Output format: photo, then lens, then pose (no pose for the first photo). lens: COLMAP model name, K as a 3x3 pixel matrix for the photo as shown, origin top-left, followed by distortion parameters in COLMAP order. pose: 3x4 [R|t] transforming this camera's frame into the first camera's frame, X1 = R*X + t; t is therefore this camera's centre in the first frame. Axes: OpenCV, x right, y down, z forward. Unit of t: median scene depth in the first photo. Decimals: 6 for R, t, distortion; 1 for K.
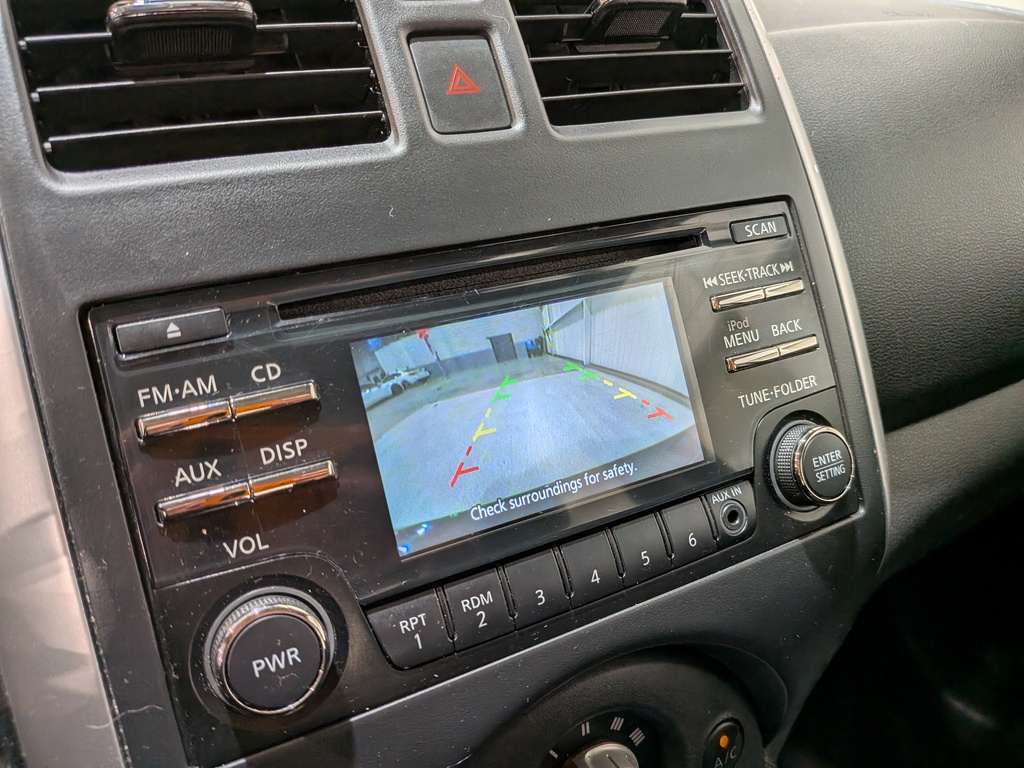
lens RADIAL K [[804.8, 0, 512.0], [0, 804.8, 384.0], [0, 0, 1]] dist [-0.000753, -0.001927]
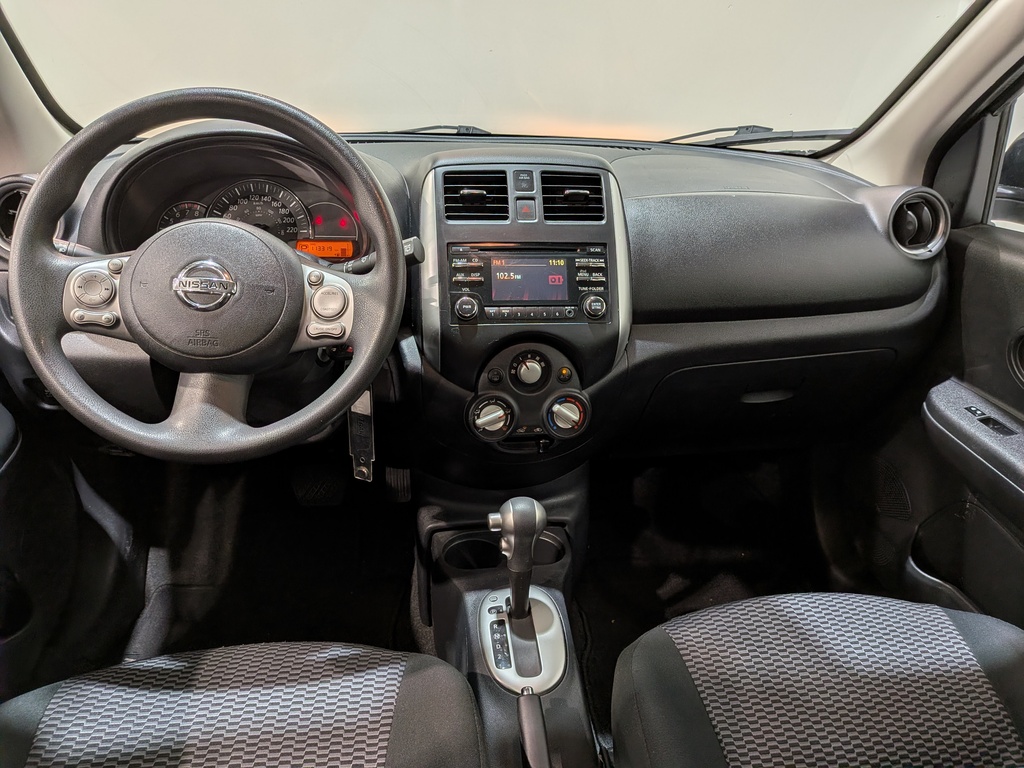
lens RADIAL K [[804.8, 0, 512.0], [0, 804.8, 384.0], [0, 0, 1]] dist [-0.000753, -0.001927]
pose [[0.942619, 0.169521, -0.287633, 1.545006], [-0.185830, 0.982119, -0.030170, 0.874411], [0.277375, 0.081889, 0.957265, -3.842522]]
